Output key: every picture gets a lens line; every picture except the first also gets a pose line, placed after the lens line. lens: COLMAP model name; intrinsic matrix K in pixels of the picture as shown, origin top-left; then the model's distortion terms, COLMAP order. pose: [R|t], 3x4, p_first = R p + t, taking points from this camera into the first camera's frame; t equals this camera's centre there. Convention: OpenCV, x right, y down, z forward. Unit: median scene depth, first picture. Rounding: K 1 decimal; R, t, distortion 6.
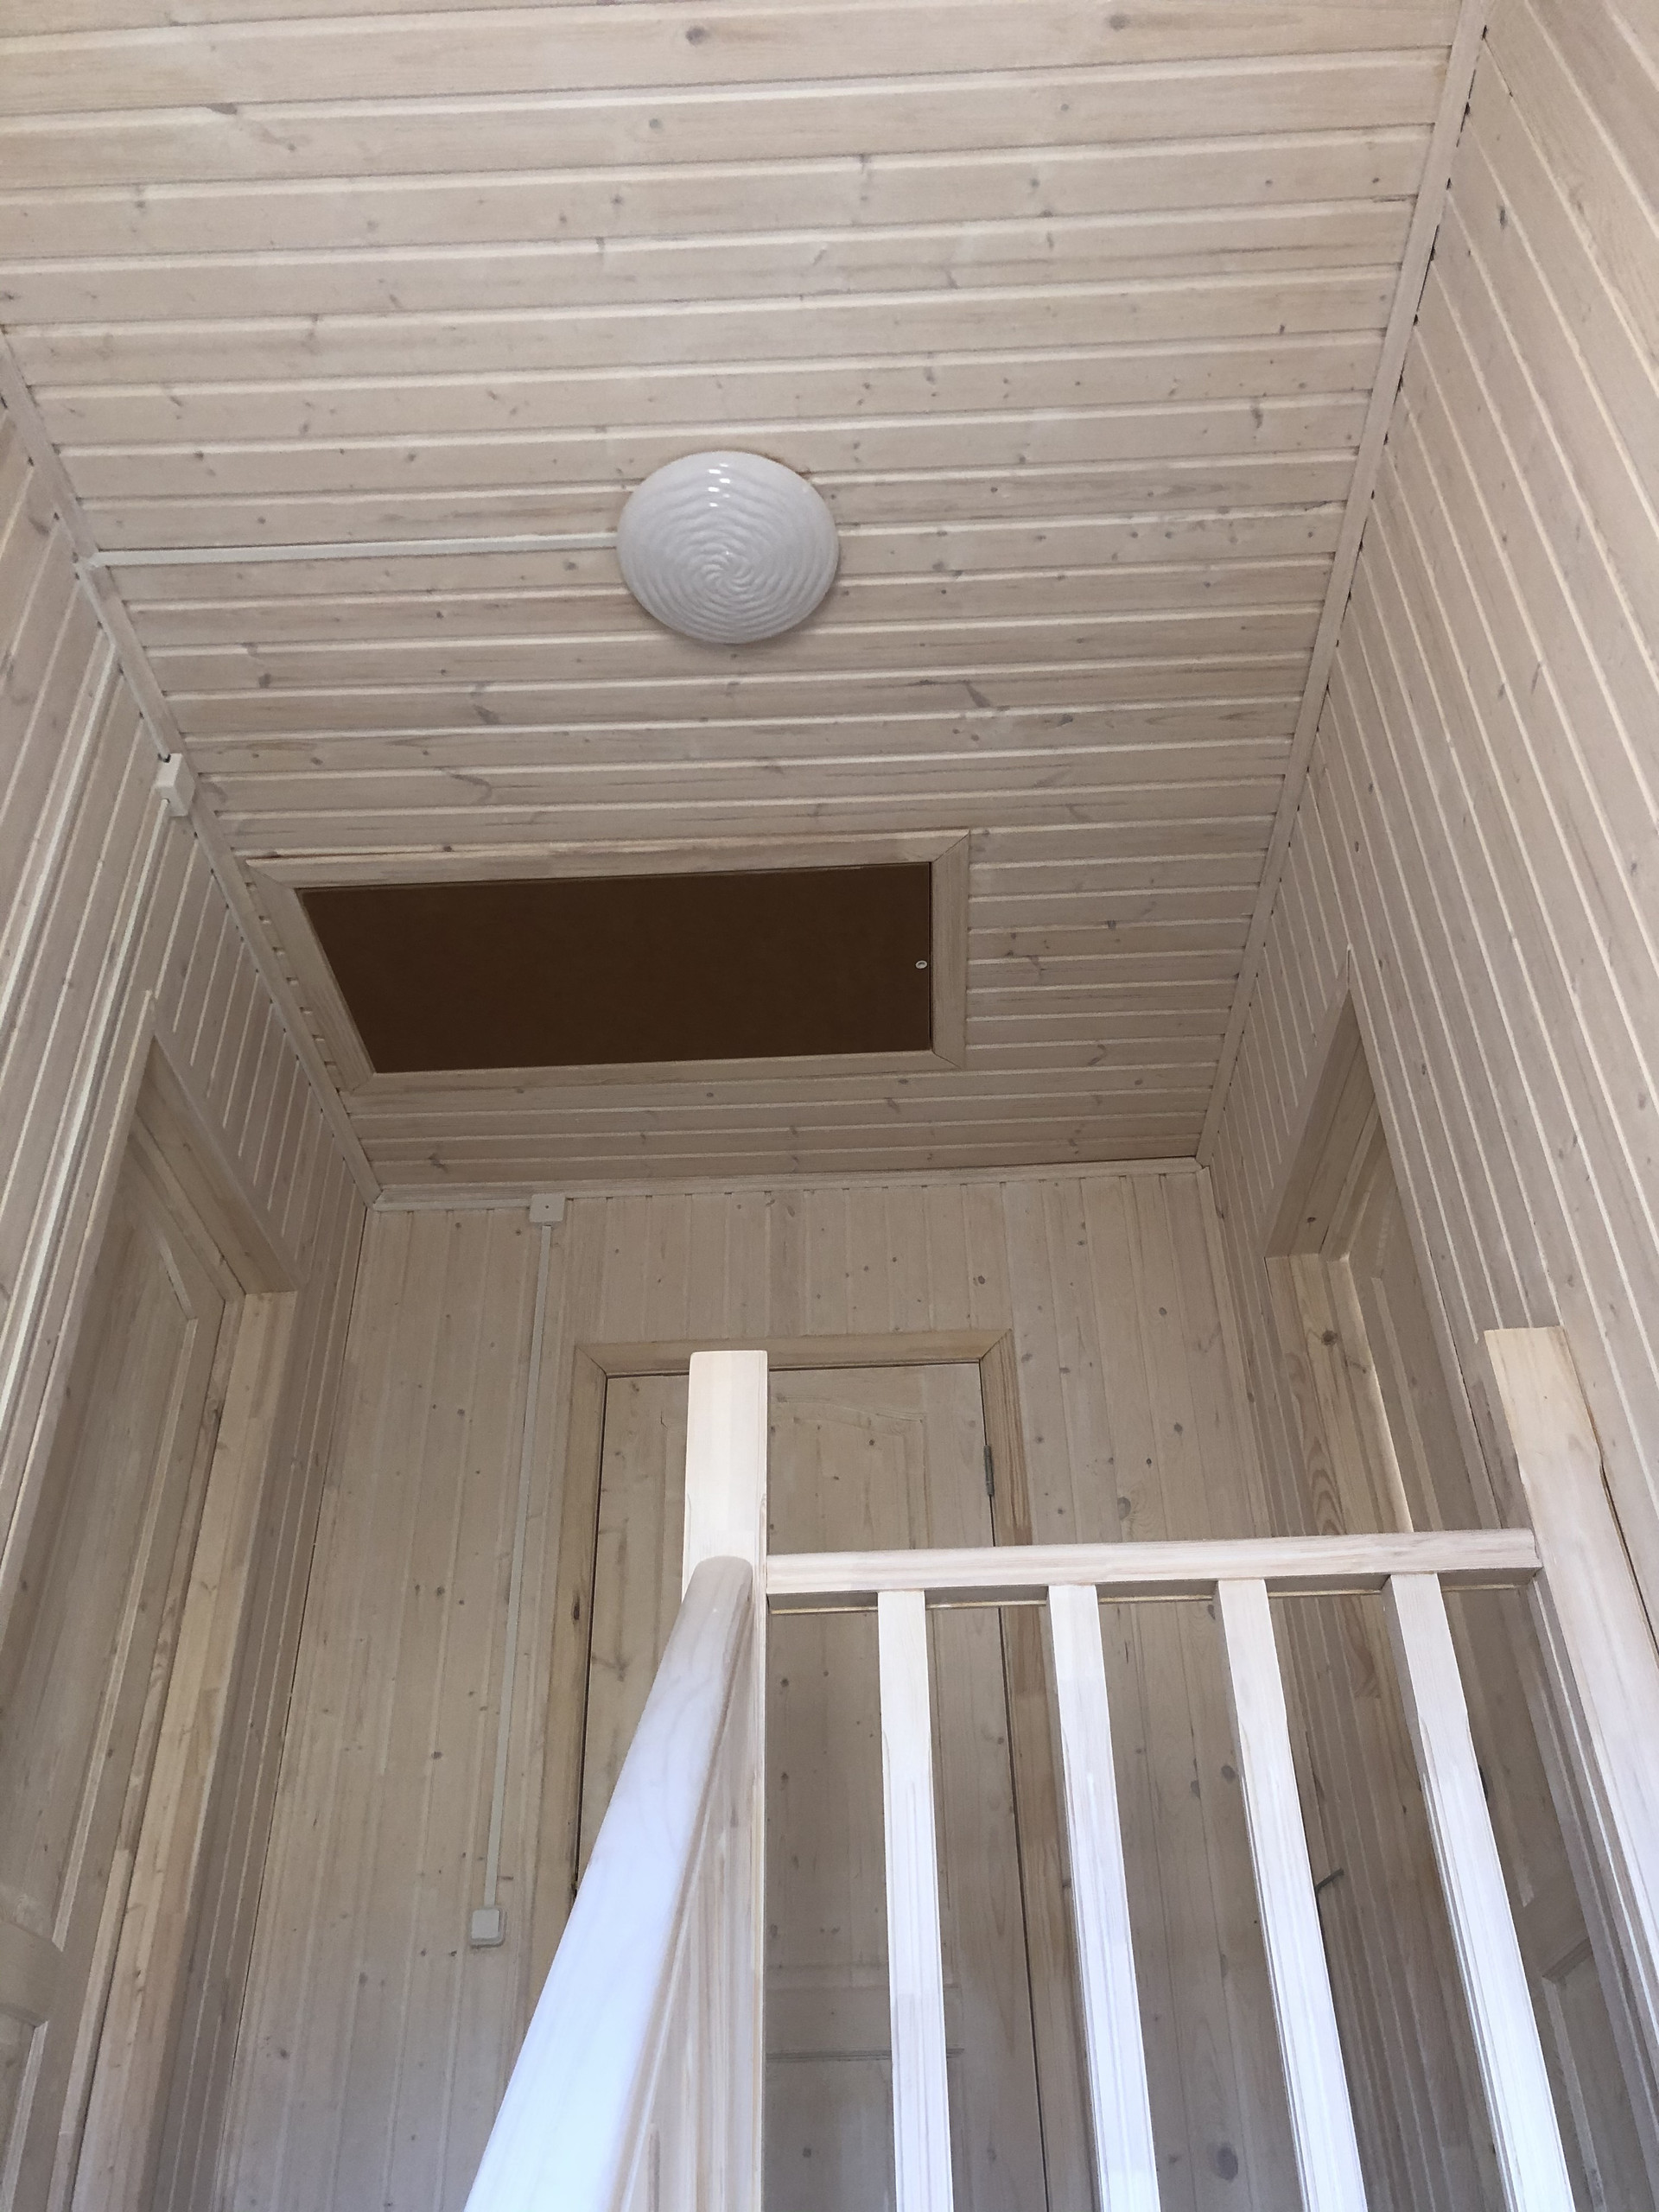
lens RADIAL K [[1793.5, 0, 834.4], [0, 1793.5, 1144.2], [0, 0, 1]] dist [0.042962, -0.033407]
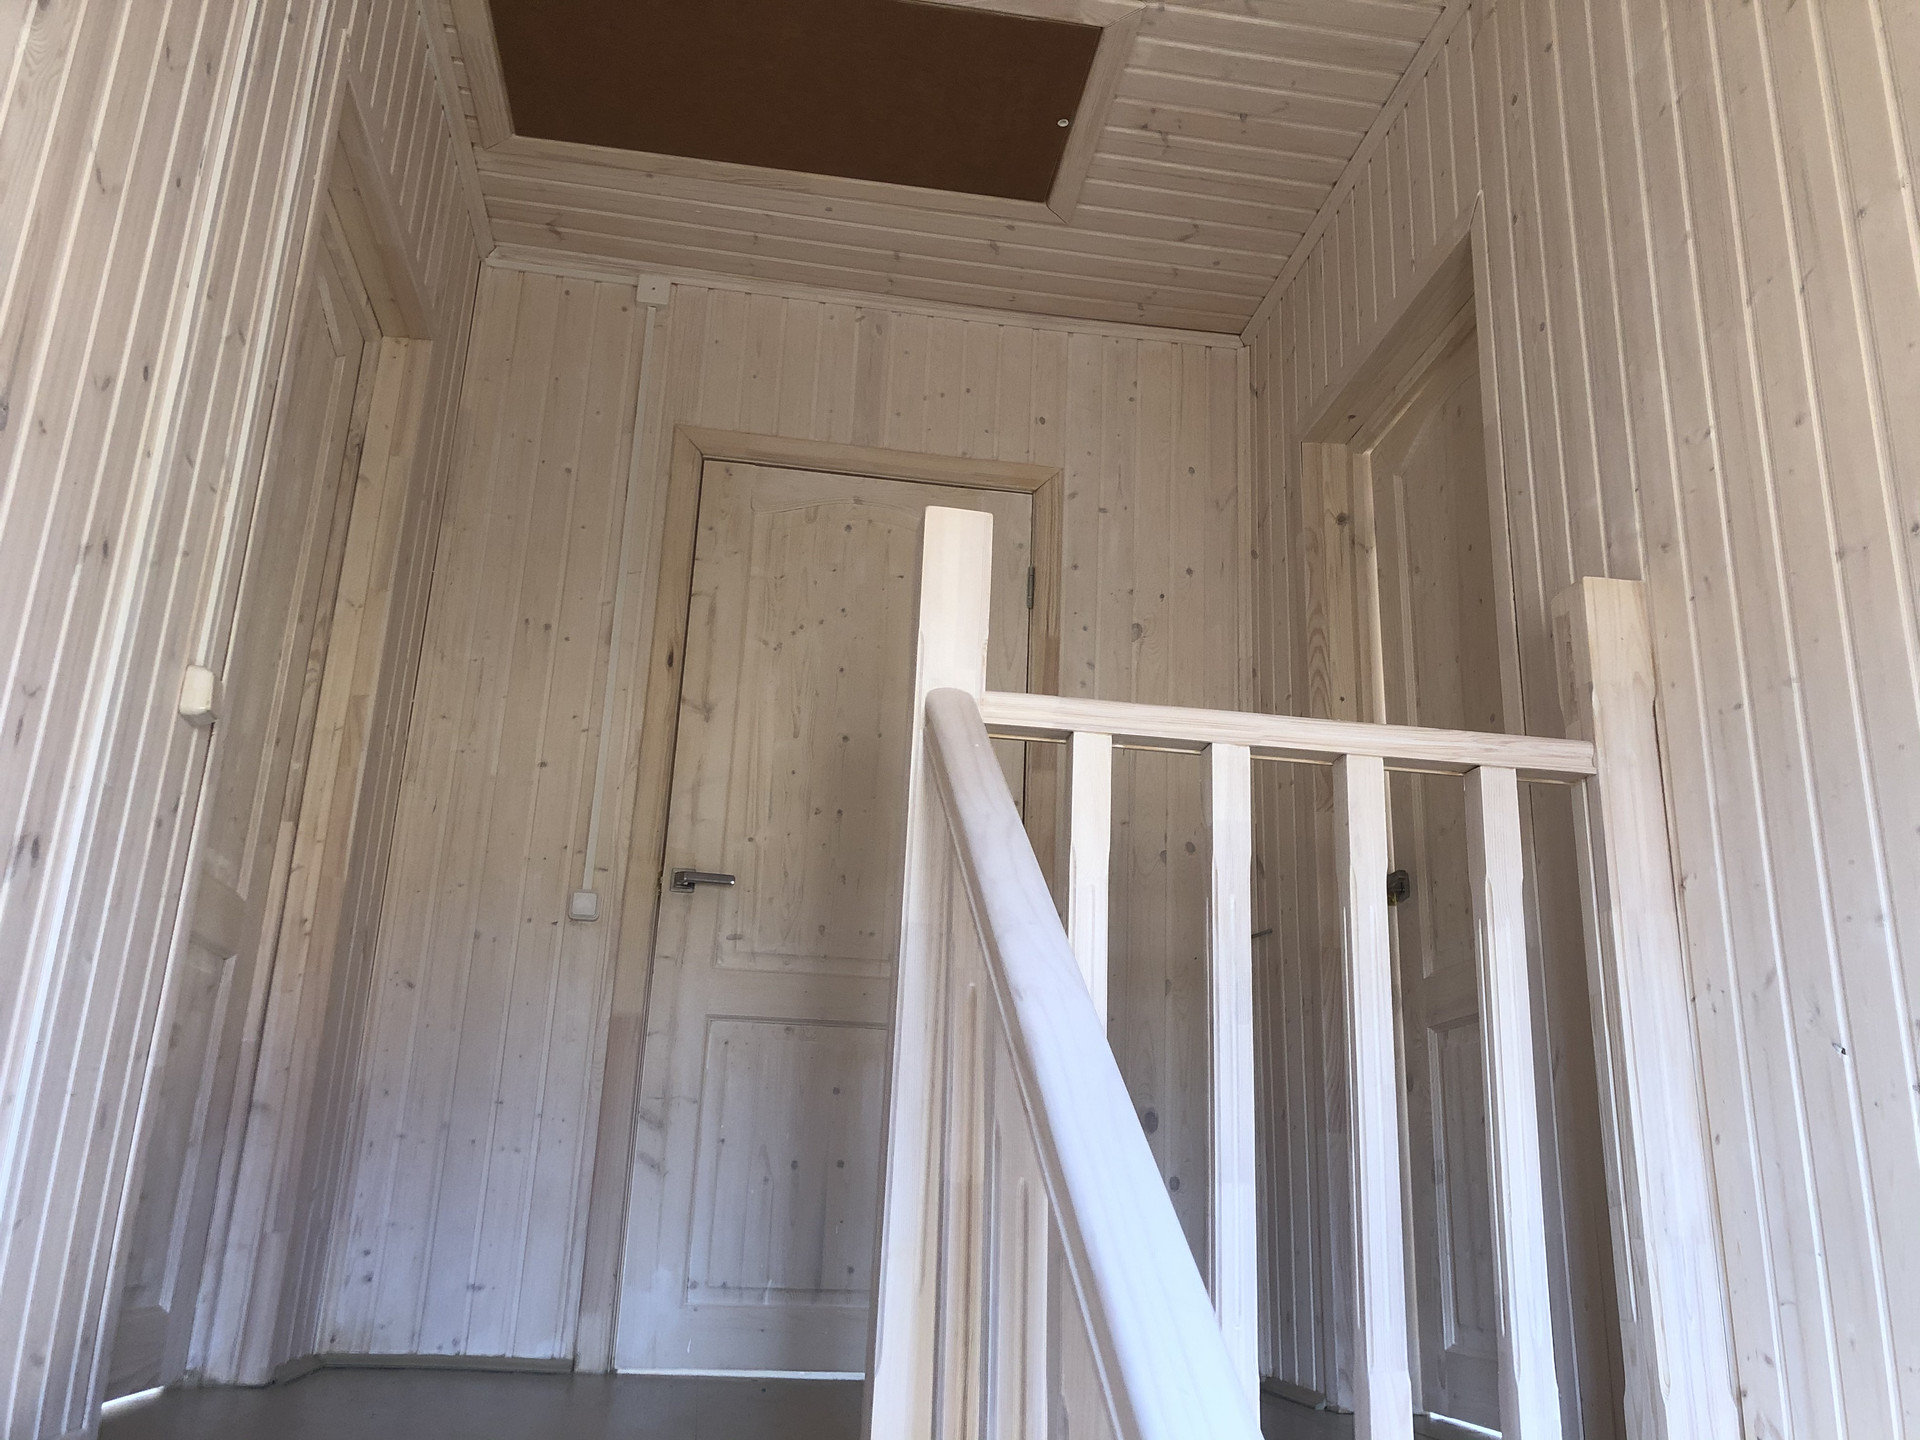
lens RADIAL K [[1556.8, 0, 960.0], [0, 1556.8, 720.0], [0, 0, 1]] dist [0.042962, -0.033407]
pose [[0.979811, 0.113262, 0.164747, -0.126111], [-0.158014, 0.943559, 0.291081, -0.027203], [-0.122480, -0.311237, 0.942407, 0.020597]]
